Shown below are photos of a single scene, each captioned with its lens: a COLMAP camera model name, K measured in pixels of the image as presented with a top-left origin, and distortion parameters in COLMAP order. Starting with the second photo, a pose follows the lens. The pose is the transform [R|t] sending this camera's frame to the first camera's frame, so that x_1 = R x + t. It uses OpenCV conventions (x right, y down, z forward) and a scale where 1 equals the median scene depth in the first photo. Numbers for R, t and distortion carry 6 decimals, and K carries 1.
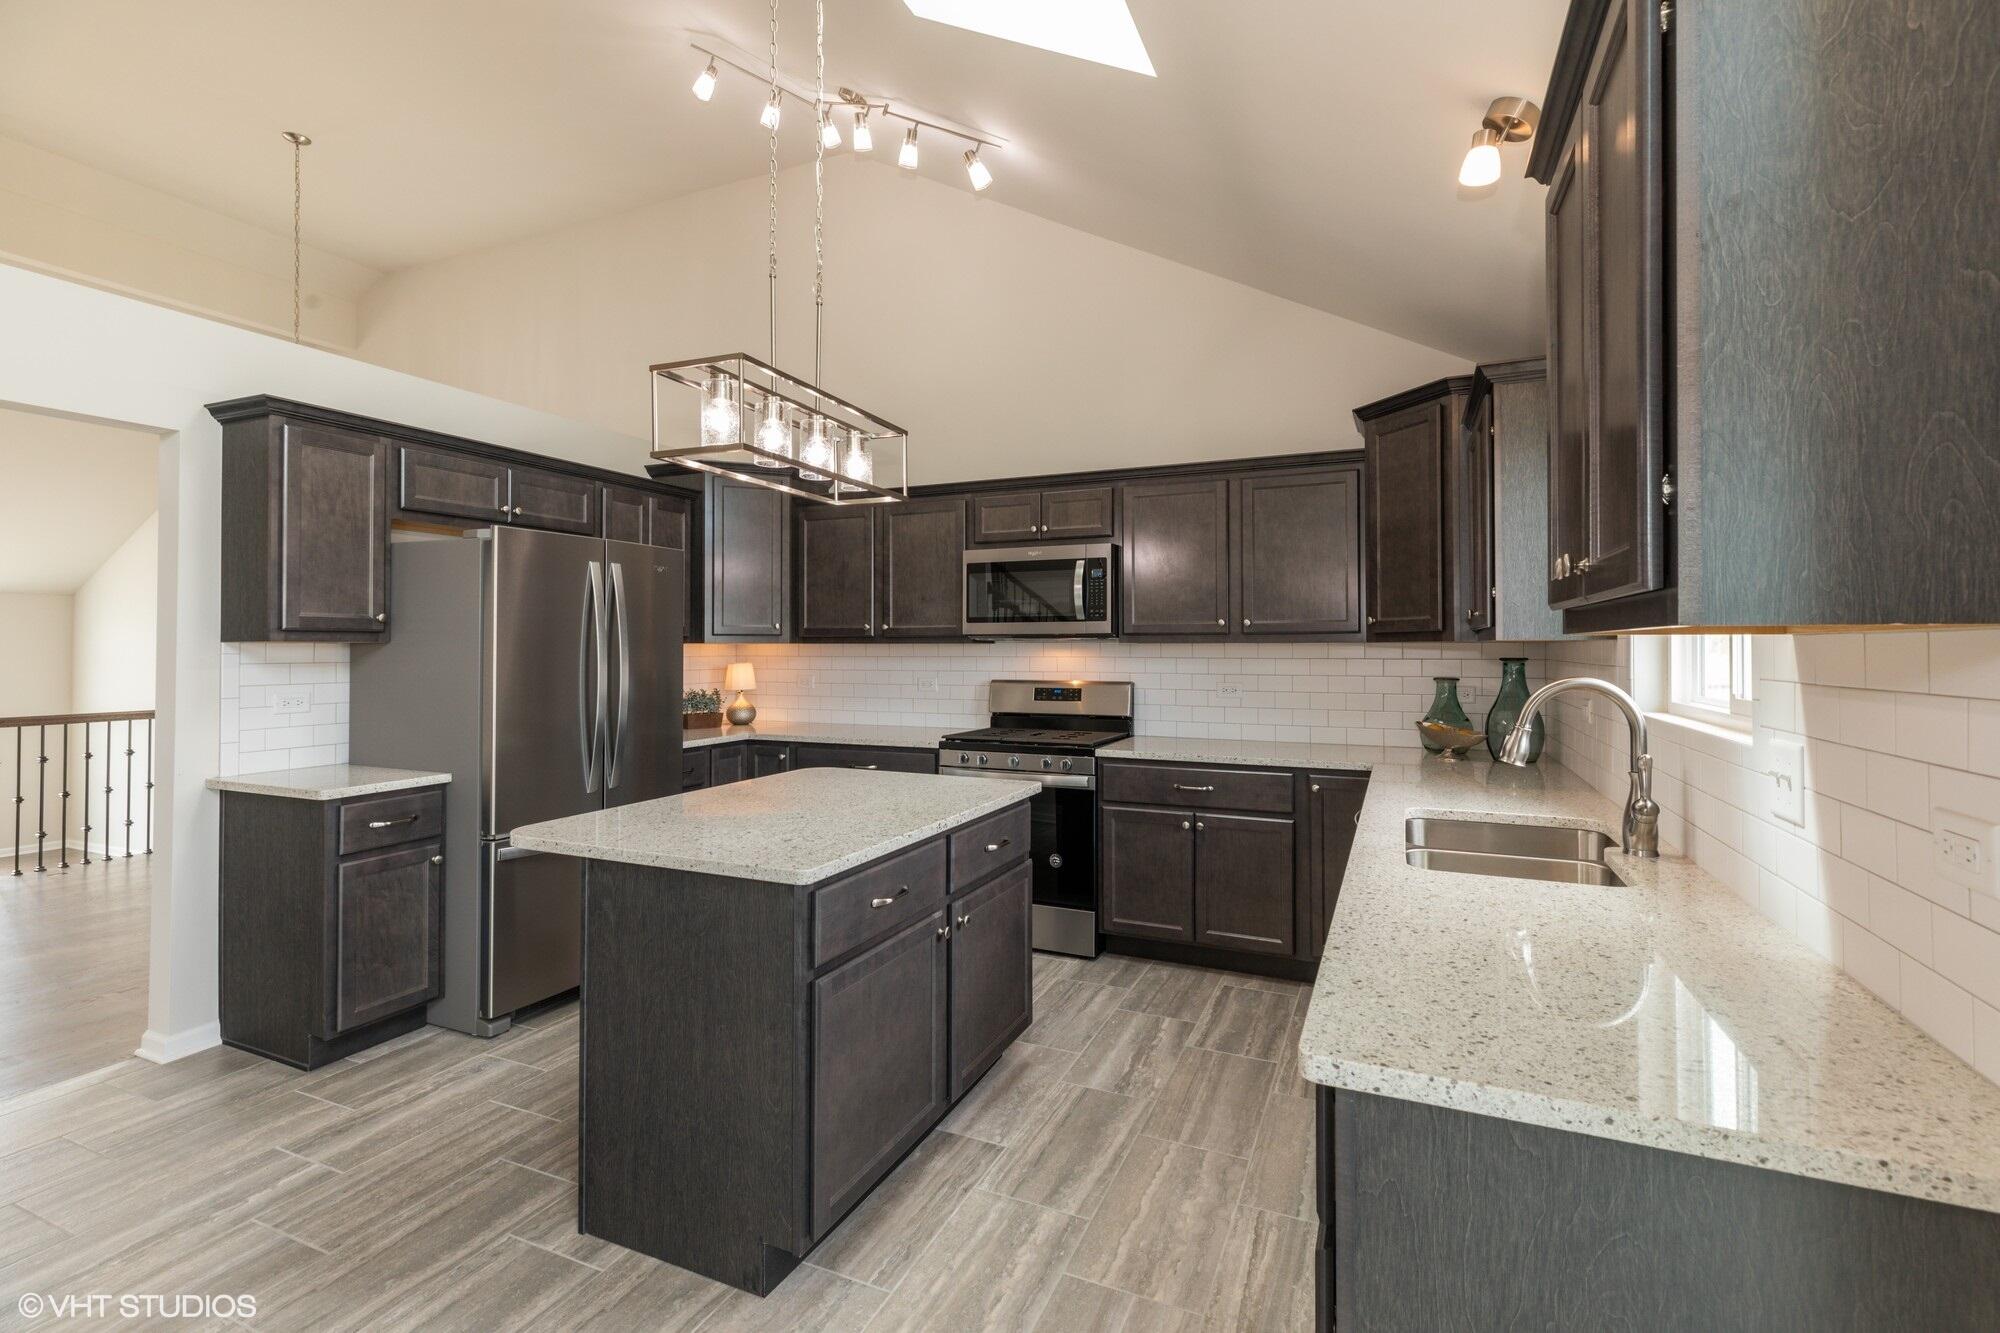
lens RADIAL K [[903.6, 0, 1006.3], [0, 903.6, 637.4], [0, 0, 1]] dist [0.001683, 0.000075]
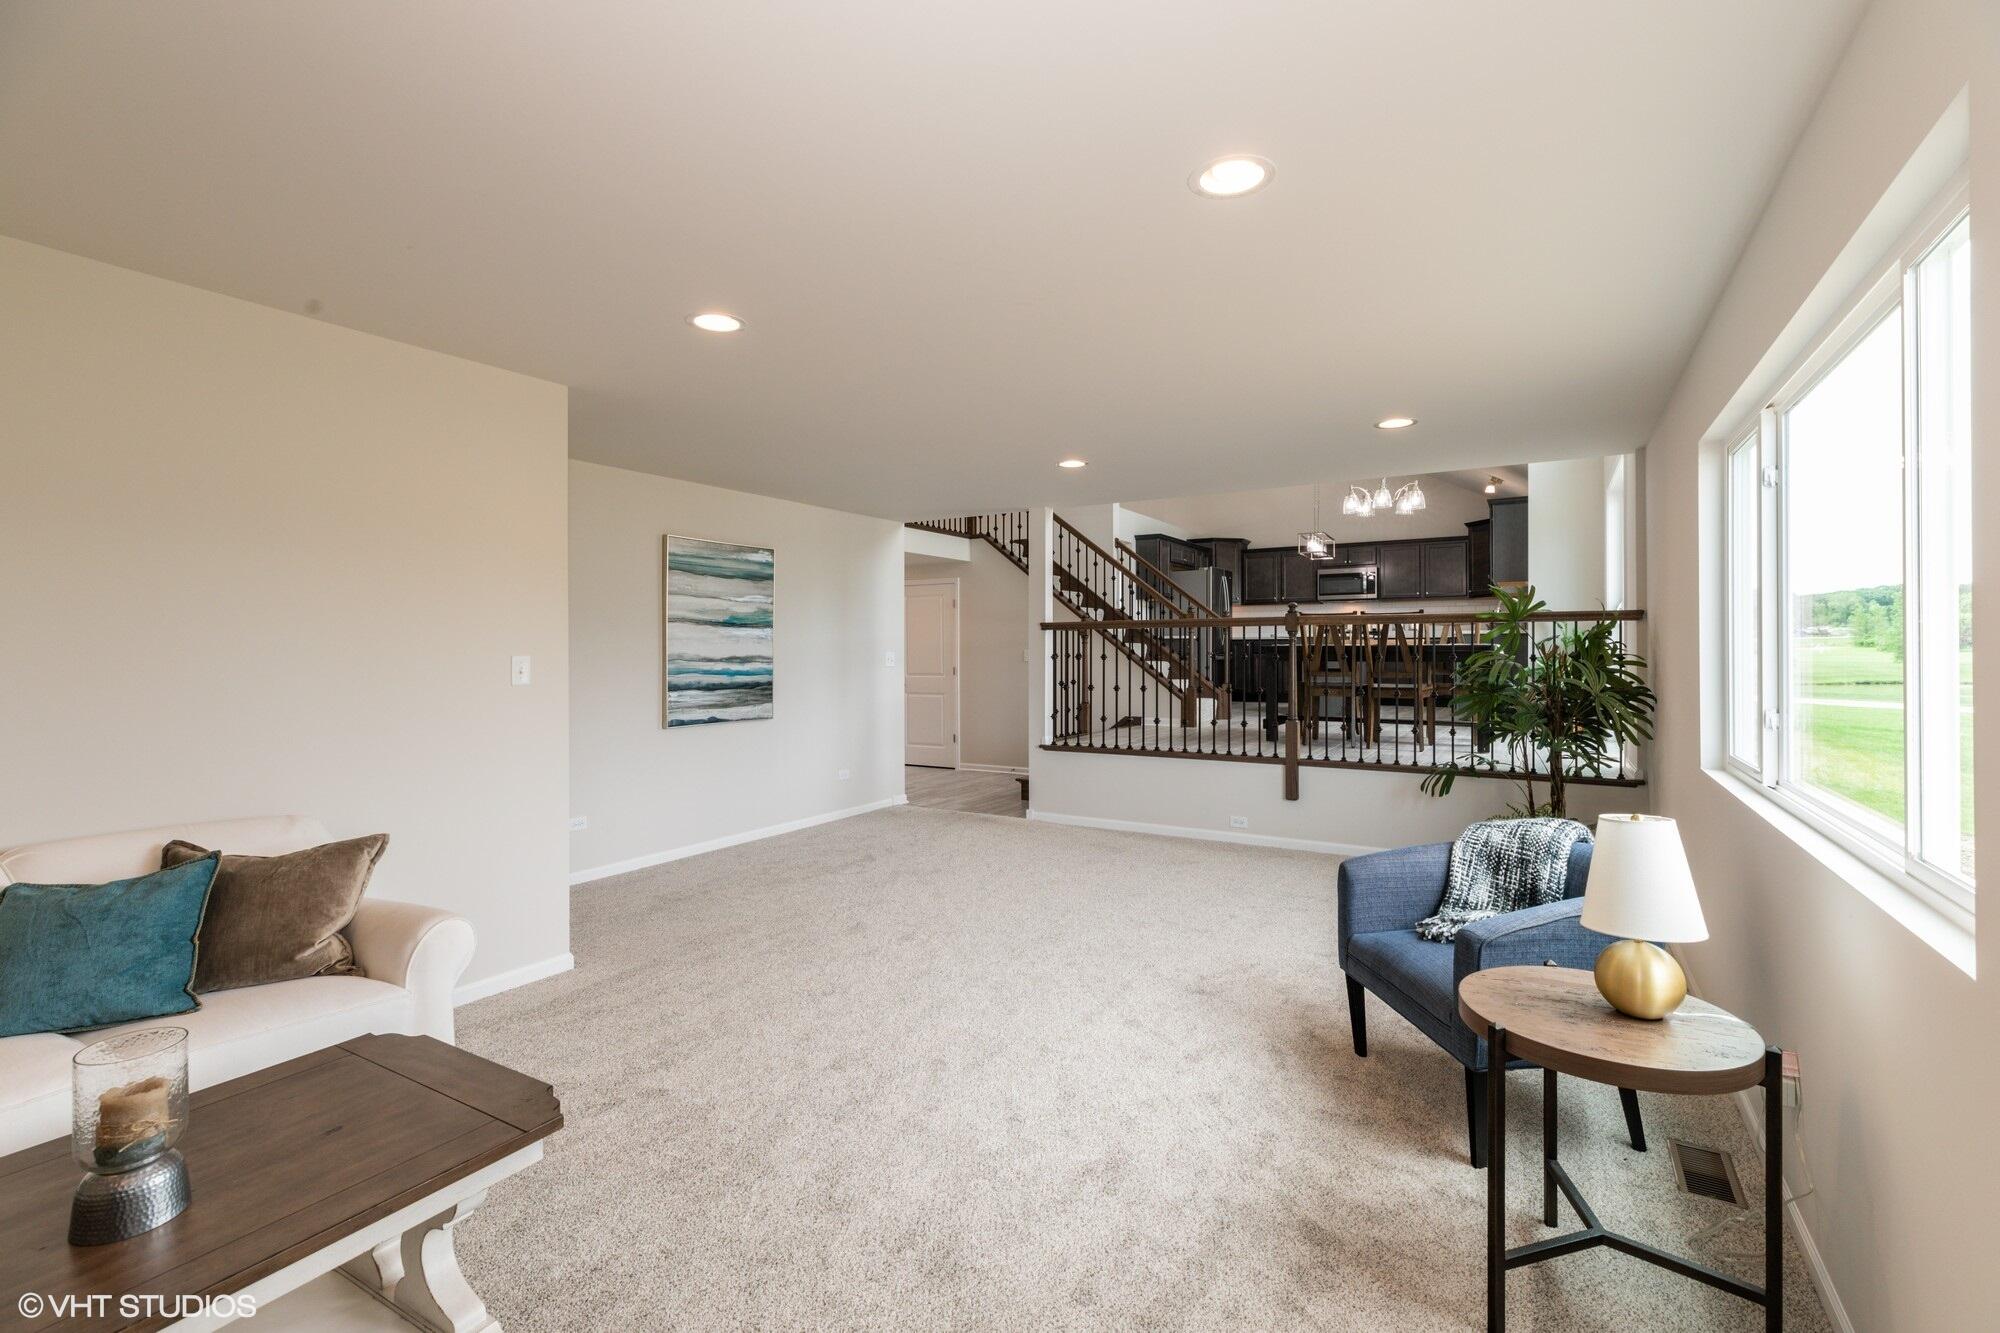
lens RADIAL K [[889.1, 0, 1000.0], [0, 889.1, 666.5], [0, 0, 1]] dist [0.000978, 0.000039]
pose [[0.992974, -0.000828, -0.118333, -0.769011], [0.003753, 0.999693, 0.024496, 0.145028], [0.118277, -0.024768, 0.992672, -2.043595]]
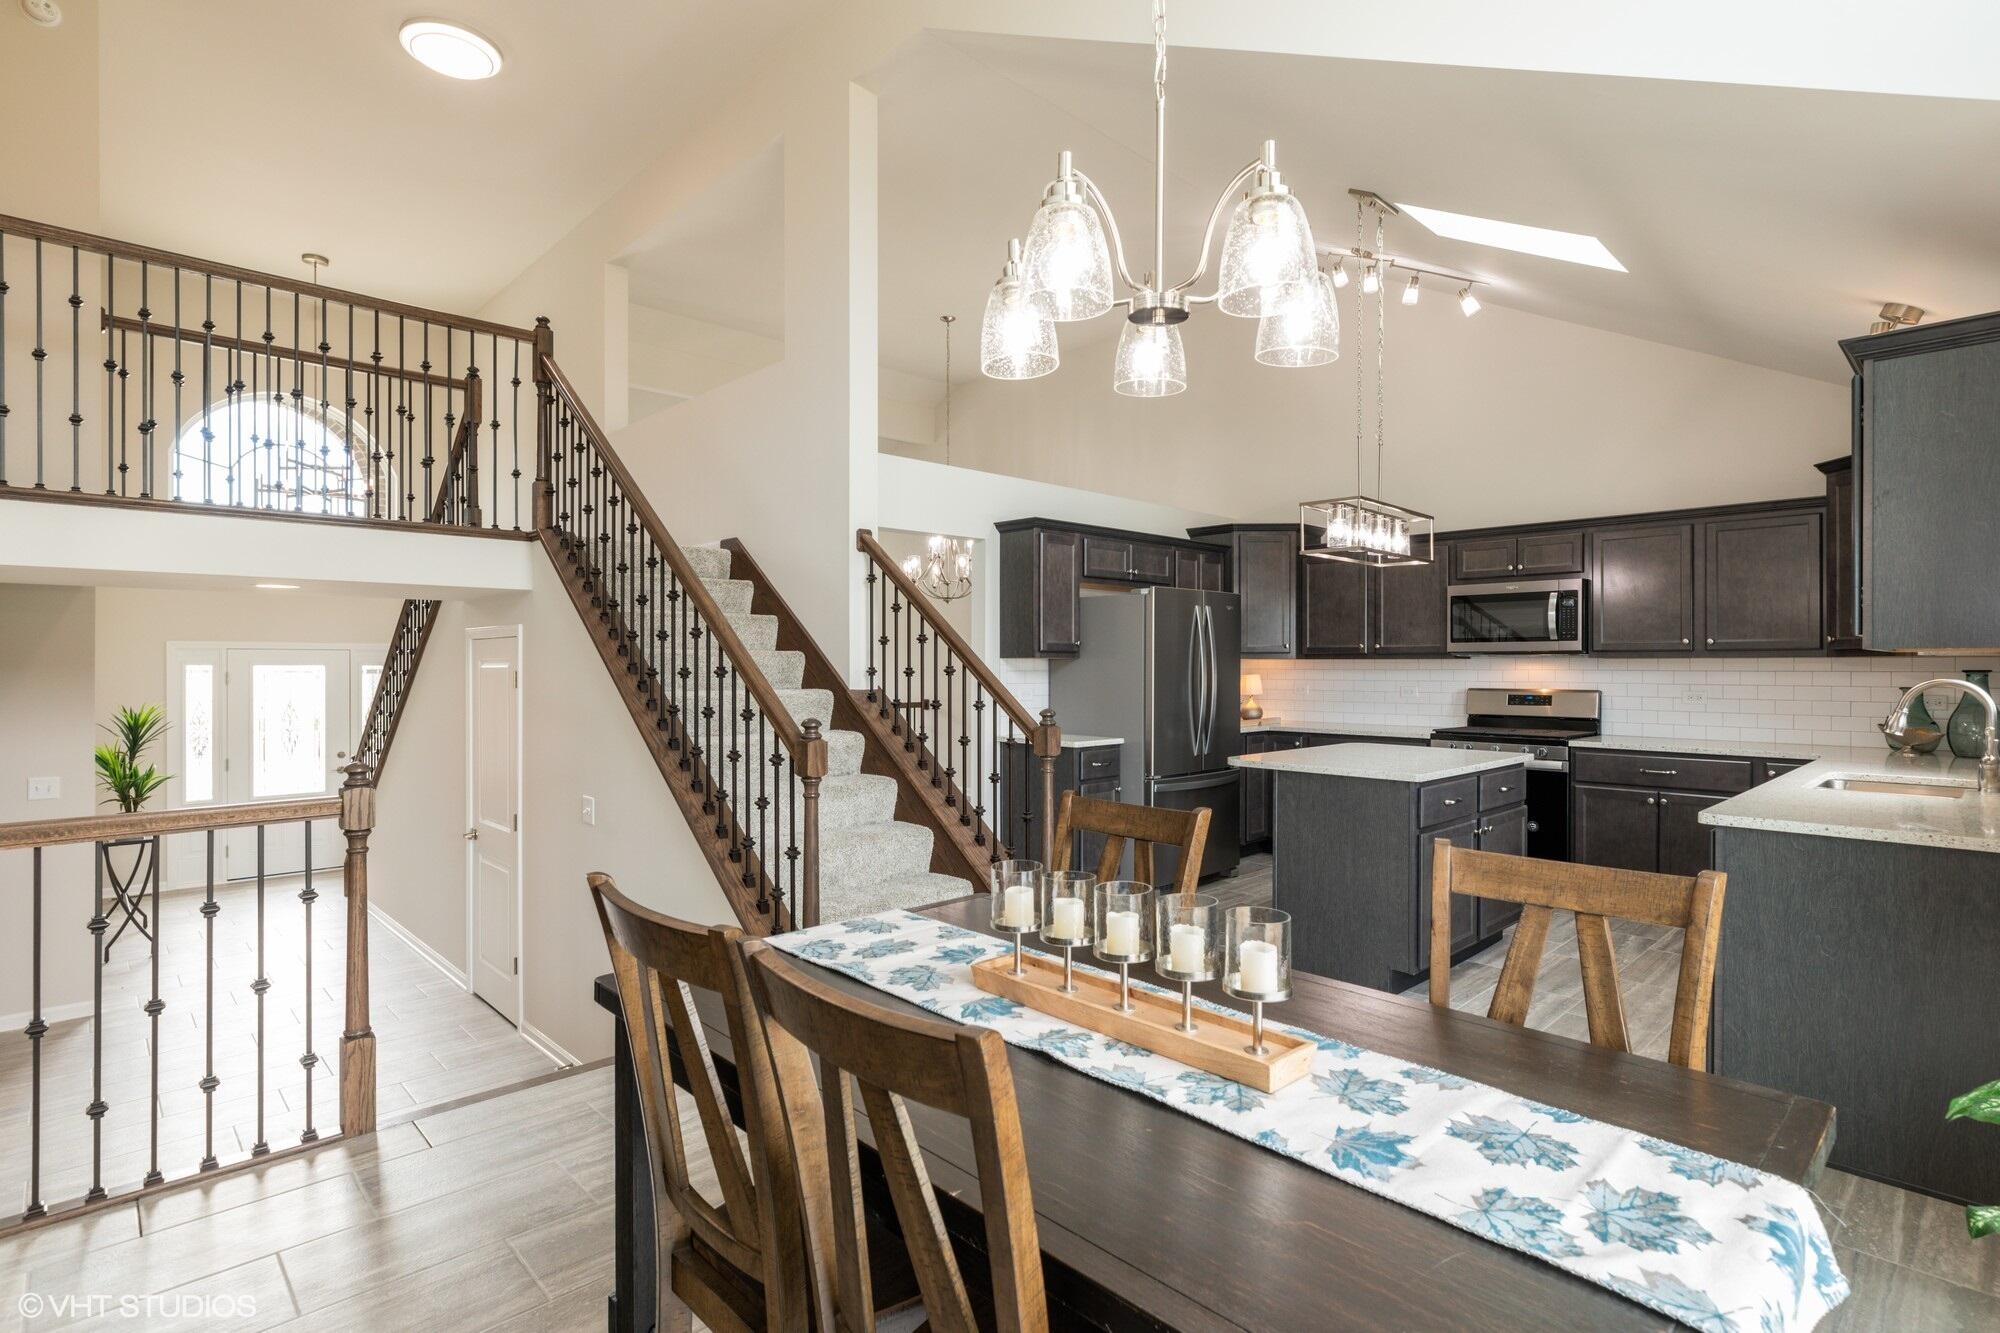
lens RADIAL K [[973.9, 0, 1000.0], [0, 973.9, 666.5], [0, 0, 1]] dist [-0.009106, -0.000136]
pose [[0.921873, 0.001625, -0.387489, -0.108549], [0.003286, 0.999922, 0.012010, -0.001012], [0.387479, -0.012345, 0.921796, -0.566243]]
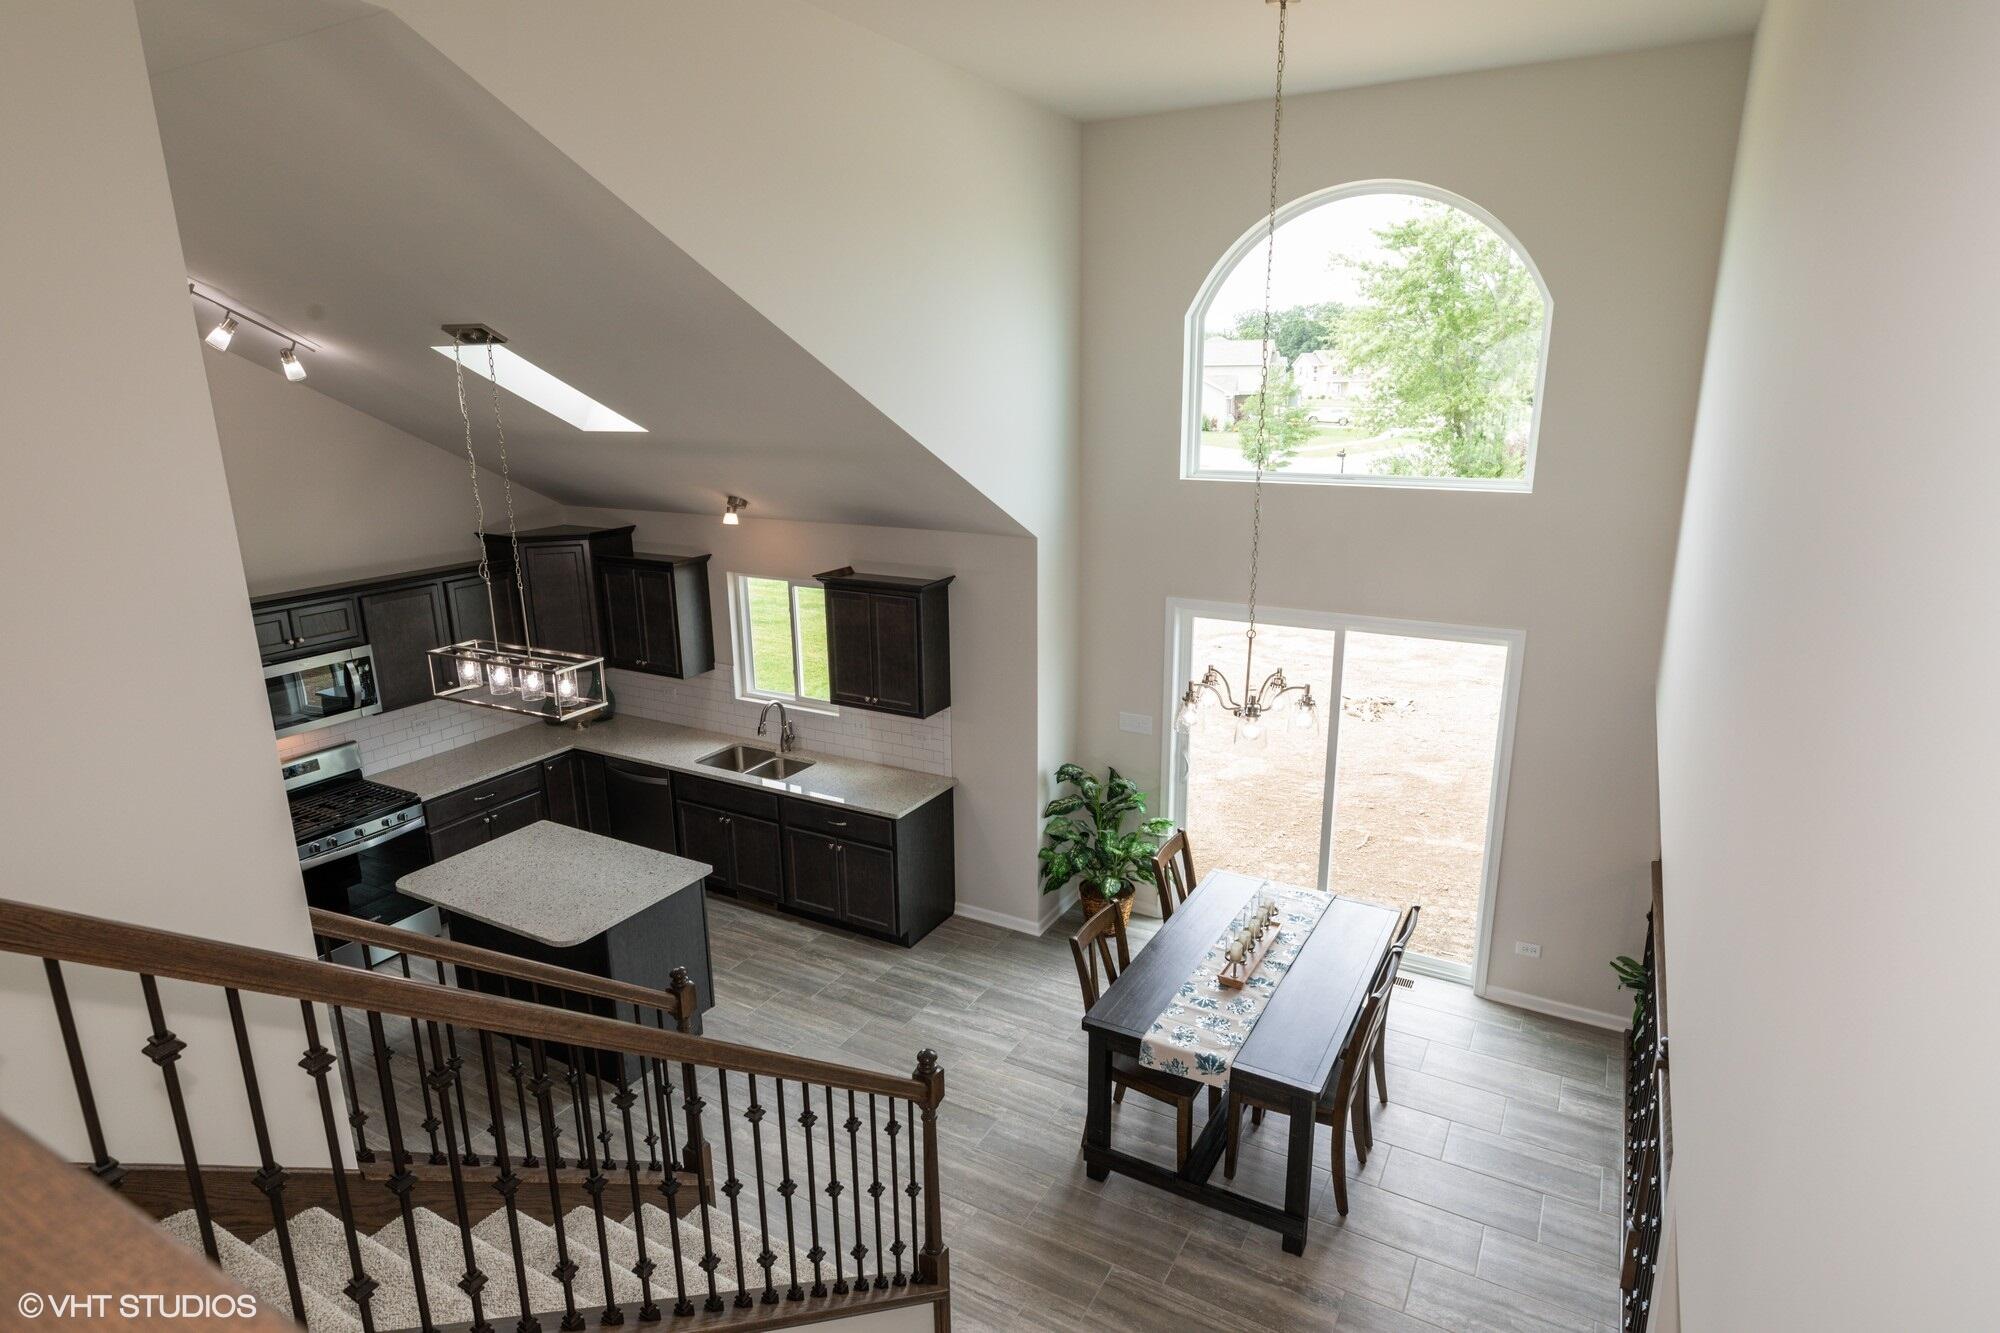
lens RADIAL K [[1106.4, 0, 1000.0], [0, 1106.4, 666.5], [0, 0, 1]] dist [0.002269, -0.016827]
pose [[0.102094, -0.256573, 0.961118, -1.335249], [-0.001597, 0.966123, 0.258079, -0.489942], [-0.994773, -0.027883, 0.098226, -0.044575]]
